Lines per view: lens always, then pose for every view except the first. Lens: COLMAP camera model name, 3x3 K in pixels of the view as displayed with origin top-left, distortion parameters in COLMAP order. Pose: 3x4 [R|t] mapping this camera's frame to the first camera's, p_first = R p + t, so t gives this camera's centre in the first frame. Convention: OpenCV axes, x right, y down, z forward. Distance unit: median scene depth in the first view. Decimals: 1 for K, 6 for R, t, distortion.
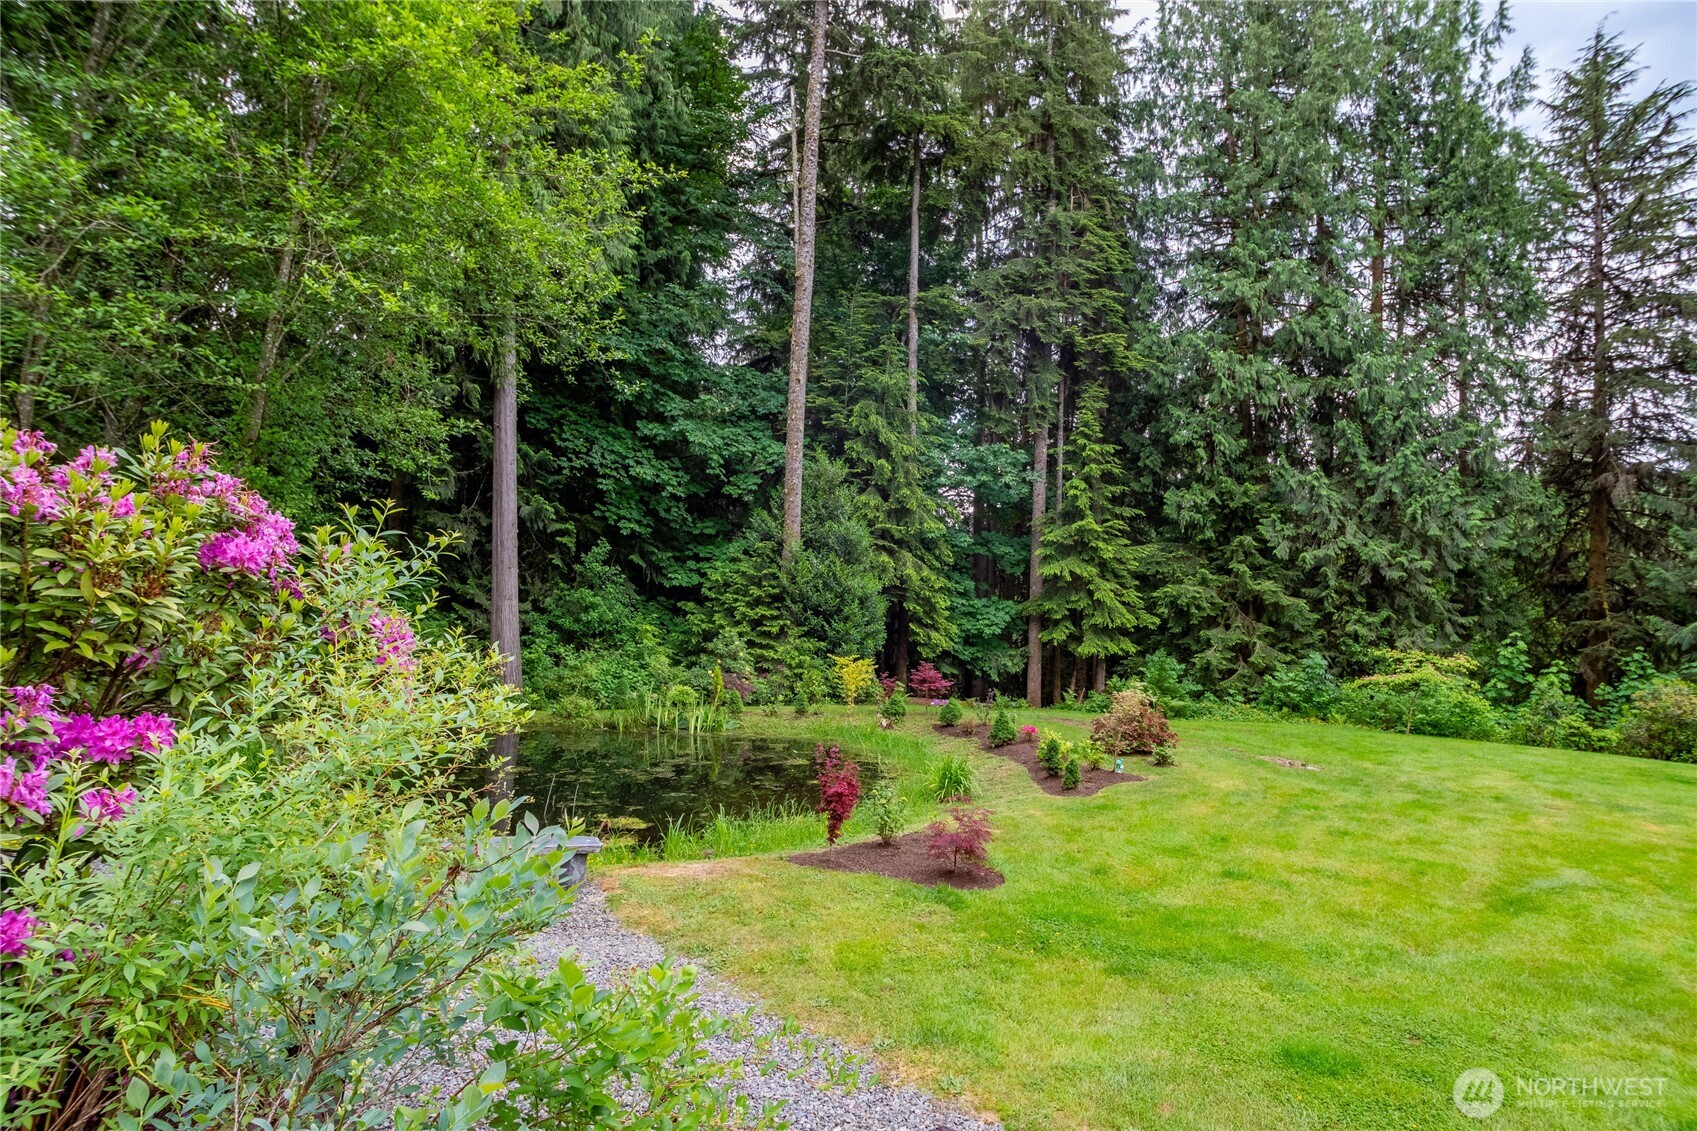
lens RADIAL K [[1005.6, 0, 844.3], [0, 1005.6, 574.8], [0, 0, 1]] dist [-0.052652, 0.000217]
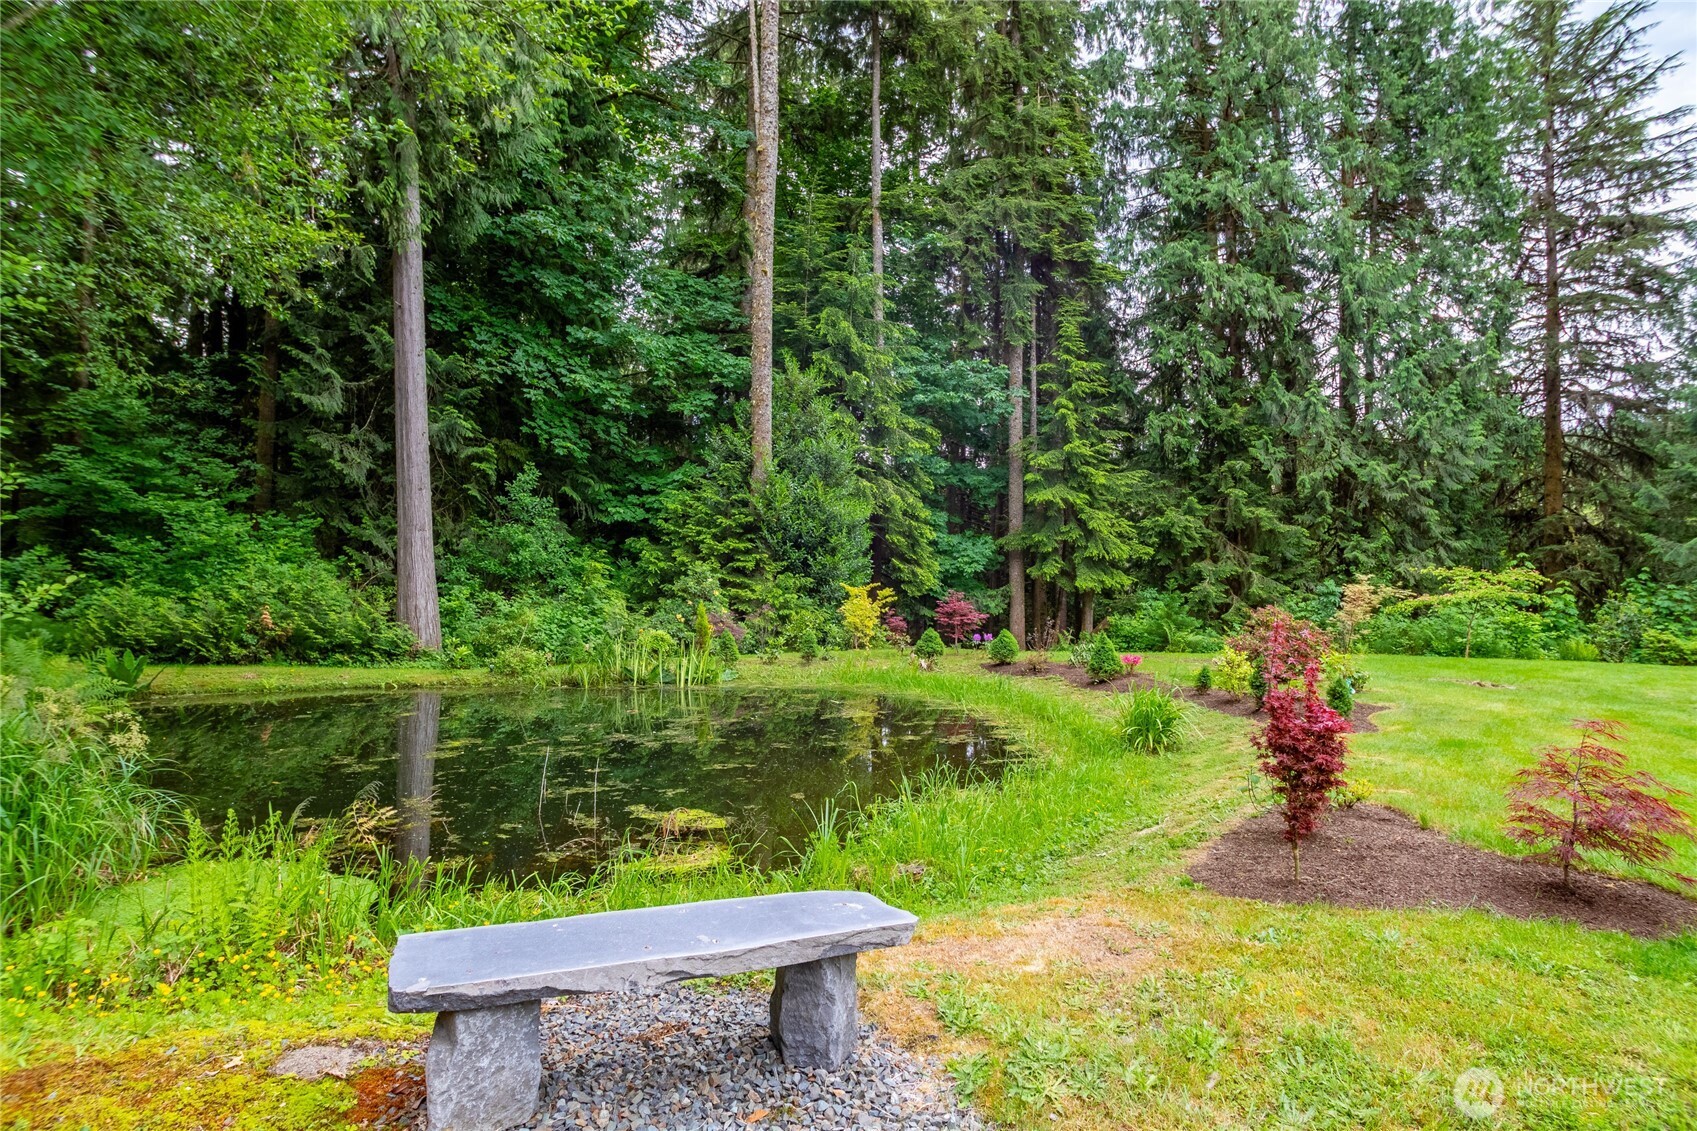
lens RADIAL K [[962.4, 0, 848.5], [0, 962.4, 565.5], [0, 0, 1]] dist [-0.045935, 0.001733]
pose [[0.991740, -0.027582, 0.125266, -0.077012], [0.025392, 0.999496, 0.019045, 0.036401], [-0.125729, -0.015707, 0.991940, 0.172904]]
